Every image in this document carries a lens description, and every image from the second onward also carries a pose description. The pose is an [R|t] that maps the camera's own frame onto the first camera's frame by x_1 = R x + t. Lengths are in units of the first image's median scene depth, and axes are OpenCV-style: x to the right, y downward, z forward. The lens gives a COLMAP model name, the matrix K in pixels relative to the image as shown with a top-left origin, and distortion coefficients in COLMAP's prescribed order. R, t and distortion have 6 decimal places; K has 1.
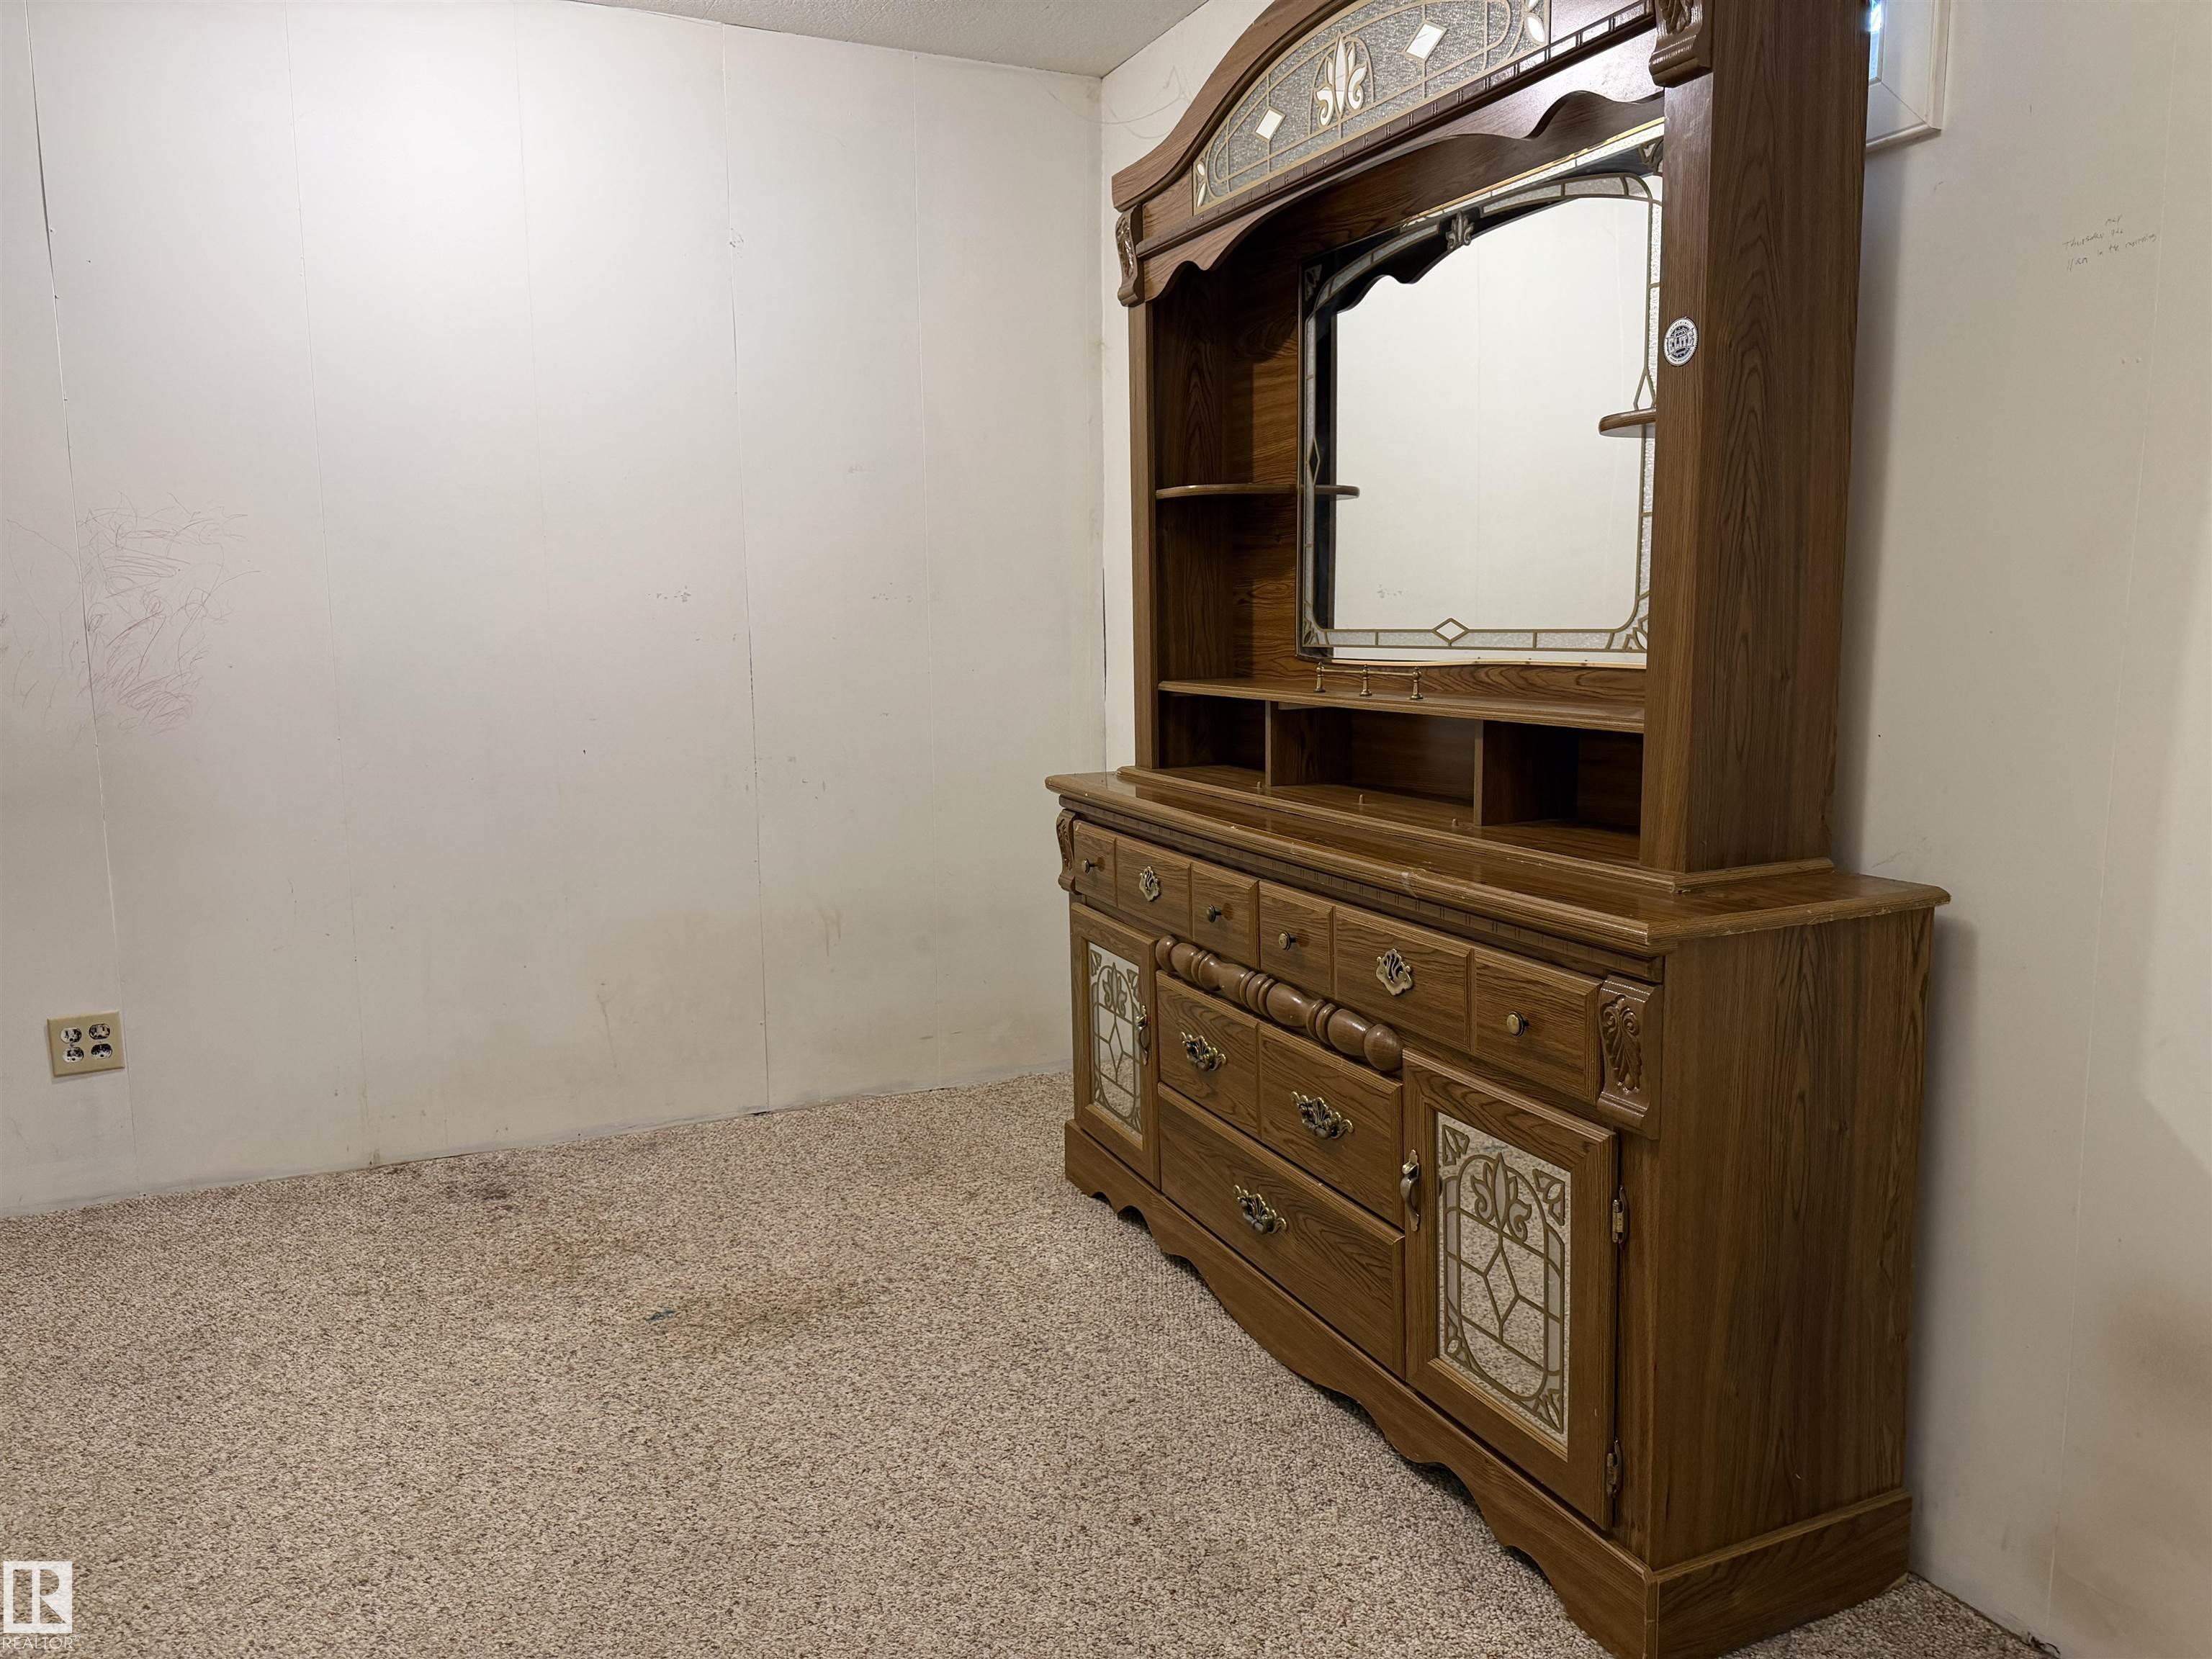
lens RADIAL K [[1554.4, 0, 1100.8], [0, 1554.4, 817.9], [0, 0, 1]] dist [0.130869, -0.200574]
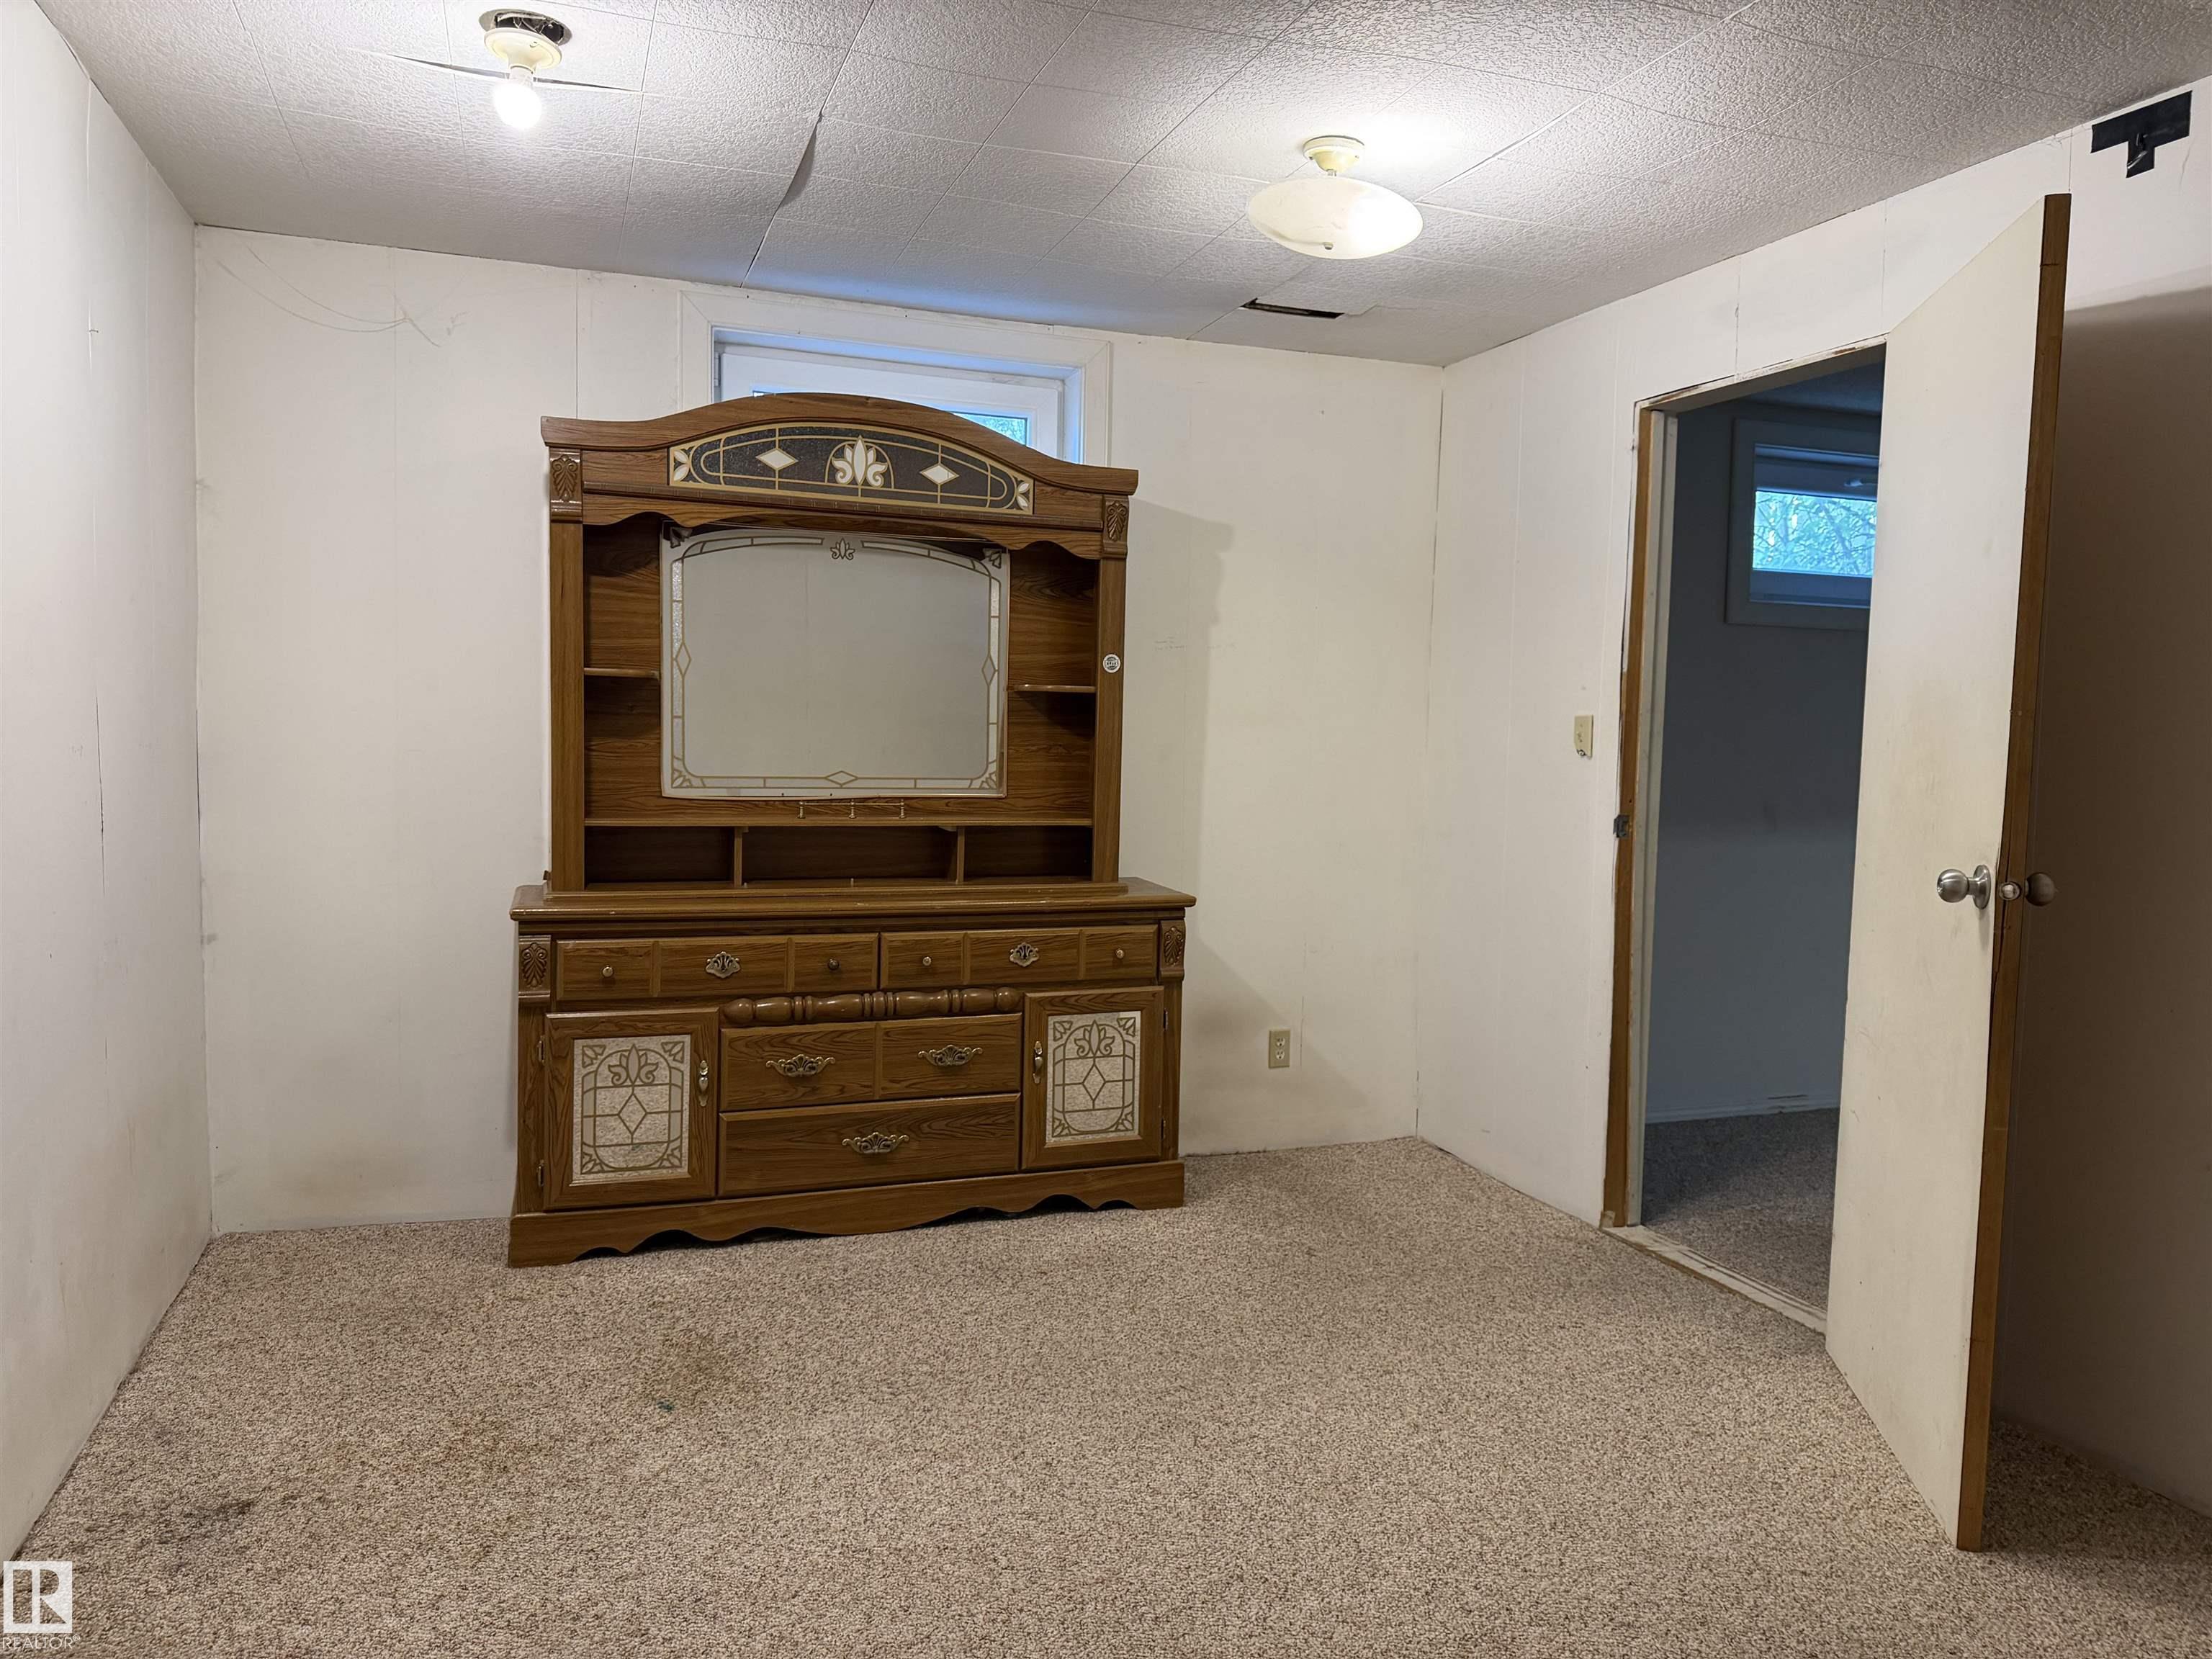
lens RADIAL K [[1554.4, 0, 1100.8], [0, 1554.4, 817.9], [0, 0, 1]] dist [0.130869, -0.200574]
pose [[0.082664, -0.049317, 0.995356, -1.557321], [0.112594, 0.992842, 0.039841, -0.124003], [-0.990197, 0.108778, 0.087625, 0.642612]]
